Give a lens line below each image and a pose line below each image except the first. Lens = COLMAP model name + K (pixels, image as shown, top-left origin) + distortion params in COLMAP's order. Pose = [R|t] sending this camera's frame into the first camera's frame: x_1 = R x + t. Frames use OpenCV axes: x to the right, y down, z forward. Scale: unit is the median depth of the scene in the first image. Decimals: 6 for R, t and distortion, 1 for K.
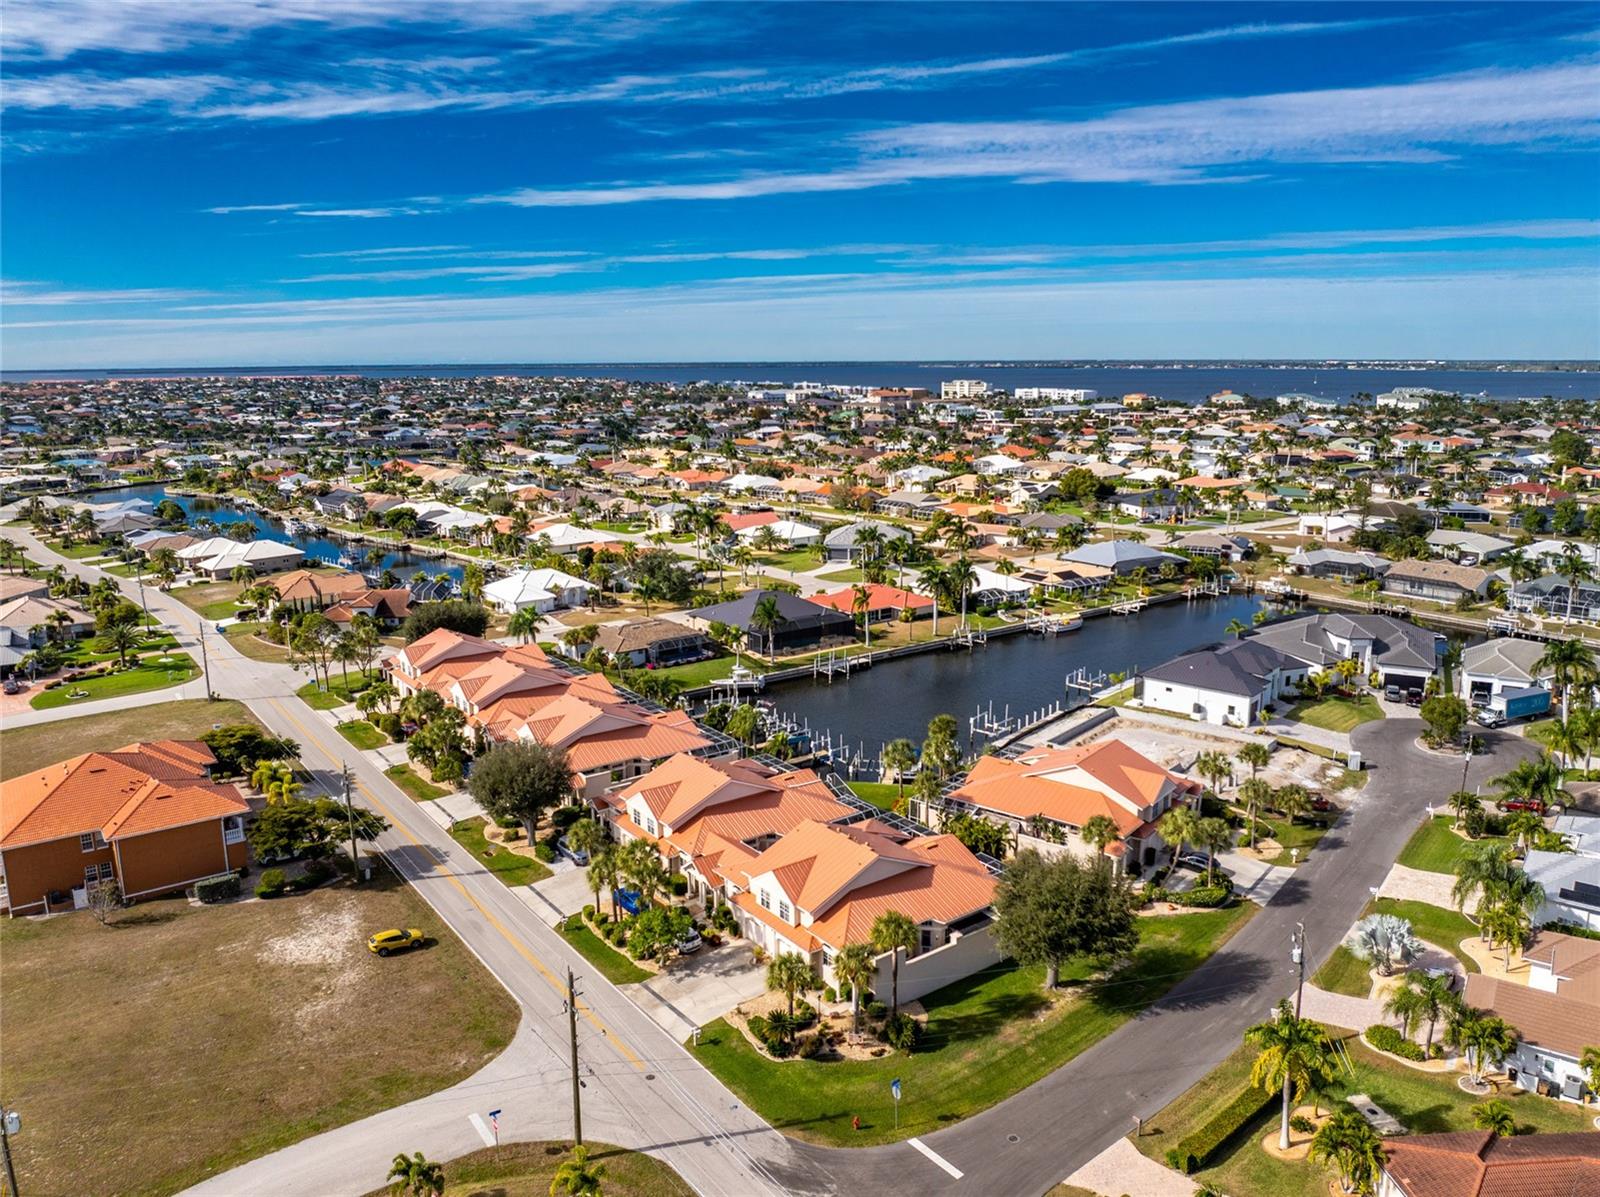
lens RADIAL K [[1149.6, 0, 802.0], [0, 1149.6, 599.7], [0, 0, 1]] dist [-0.035128, 0.000209]
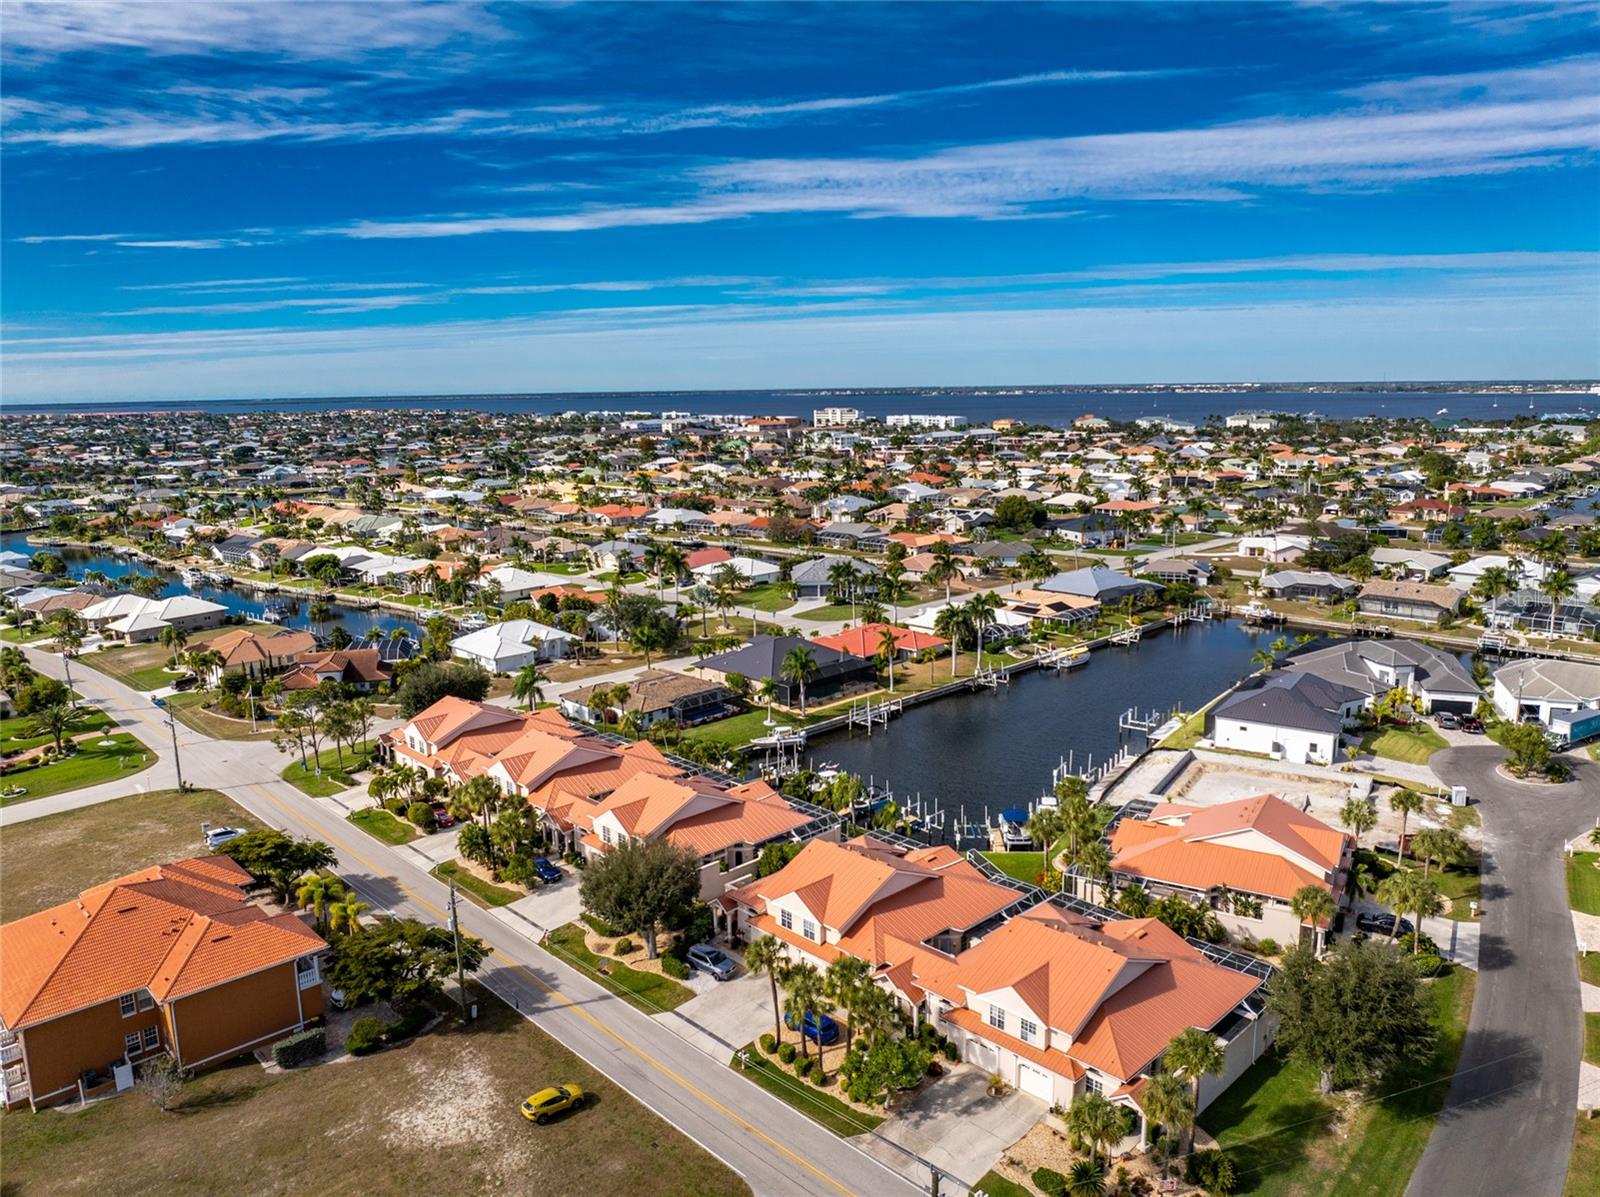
lens RADIAL K [[1129.5, 0, 800.0], [0, 1129.5, 598.5], [0, 0, 1]] dist [-0.039335, 0.007530]
pose [[0.991317, -0.033026, 0.127281, -0.121263], [0.035824, 0.999163, -0.019758, -0.018791], [-0.126522, 0.024146, 0.991670, 0.075873]]
